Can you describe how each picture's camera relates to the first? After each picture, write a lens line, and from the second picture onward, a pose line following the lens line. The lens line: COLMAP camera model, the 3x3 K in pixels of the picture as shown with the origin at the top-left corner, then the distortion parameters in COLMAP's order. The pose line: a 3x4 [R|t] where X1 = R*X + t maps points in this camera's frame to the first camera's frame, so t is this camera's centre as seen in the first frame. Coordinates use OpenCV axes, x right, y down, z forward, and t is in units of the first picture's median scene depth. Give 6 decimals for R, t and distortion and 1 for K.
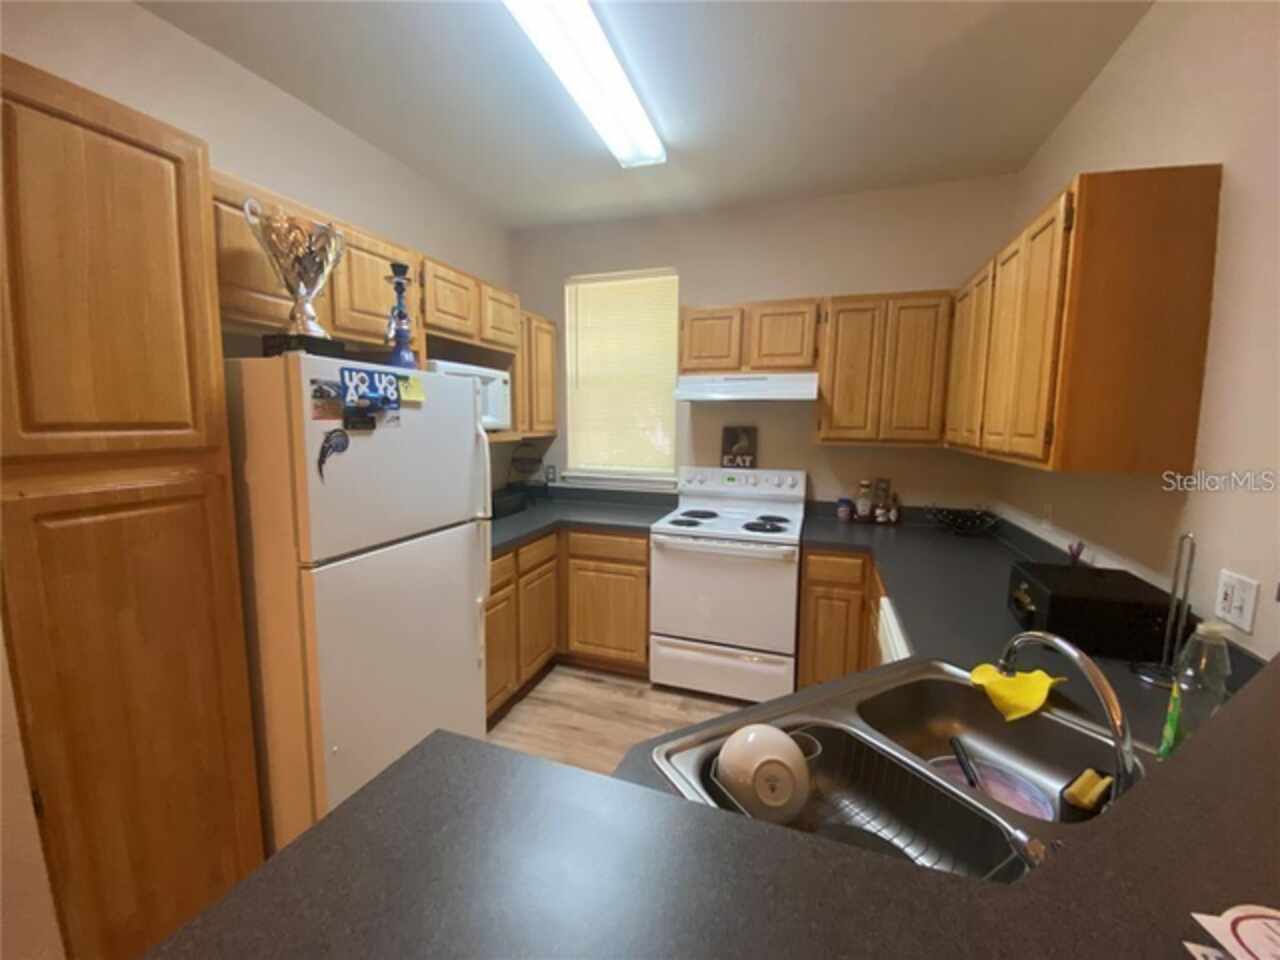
lens RADIAL K [[521.3, 0, 640.0], [0, 521.3, 480.0], [0, 0, 1]] dist [0.086516, 0.000006]
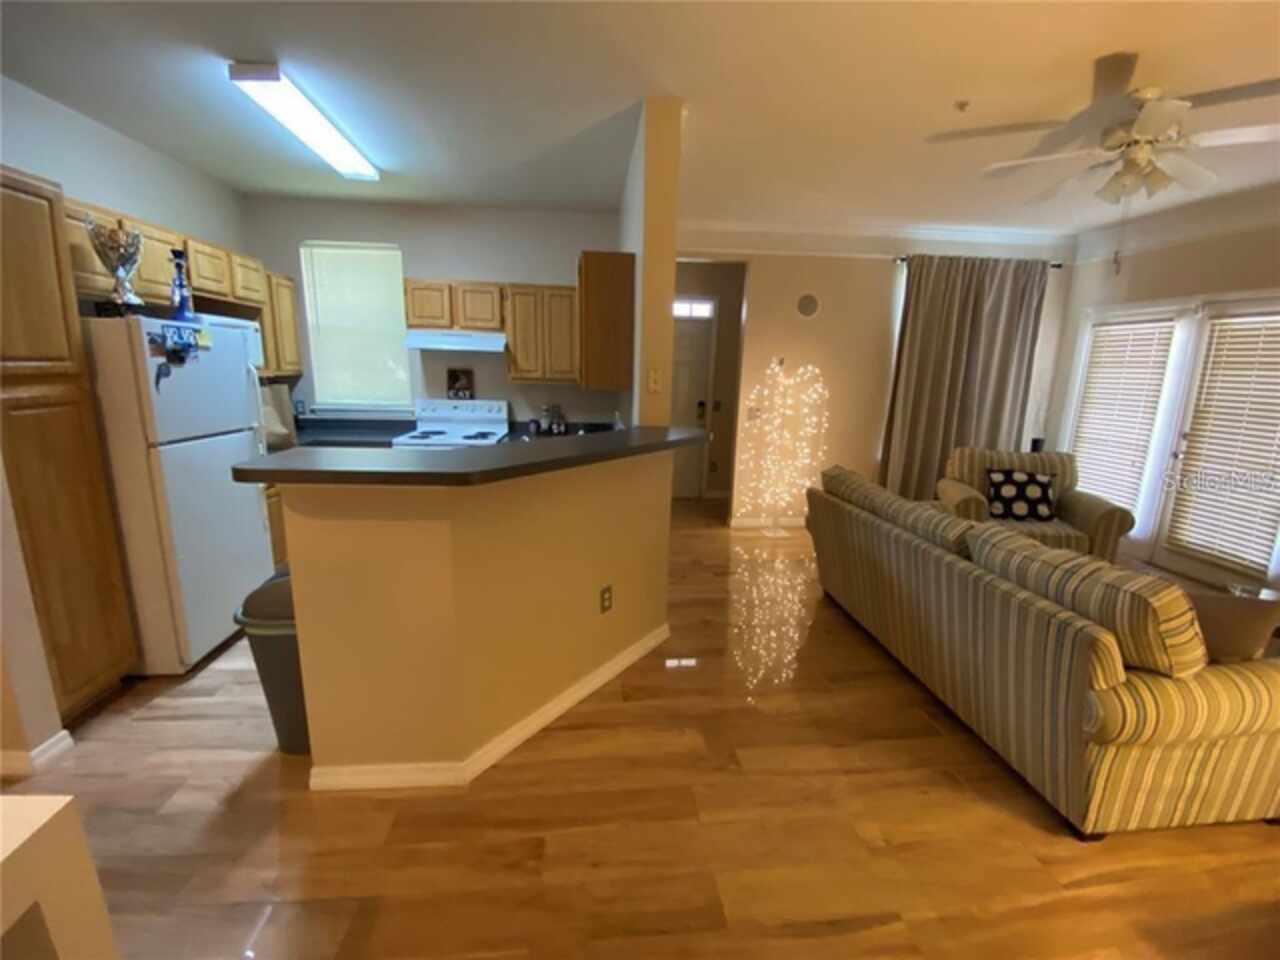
lens RADIAL K [[519.2, 0, 640.0], [0, 519.2, 480.0], [0, 0, 1]] dist [-0.000439, -0.000204]
pose [[0.906482, -0.073229, 0.415845, 0.040628], [0.032490, 0.994023, 0.104220, 0.079179], [-0.420992, -0.080963, 0.903444, -0.595424]]
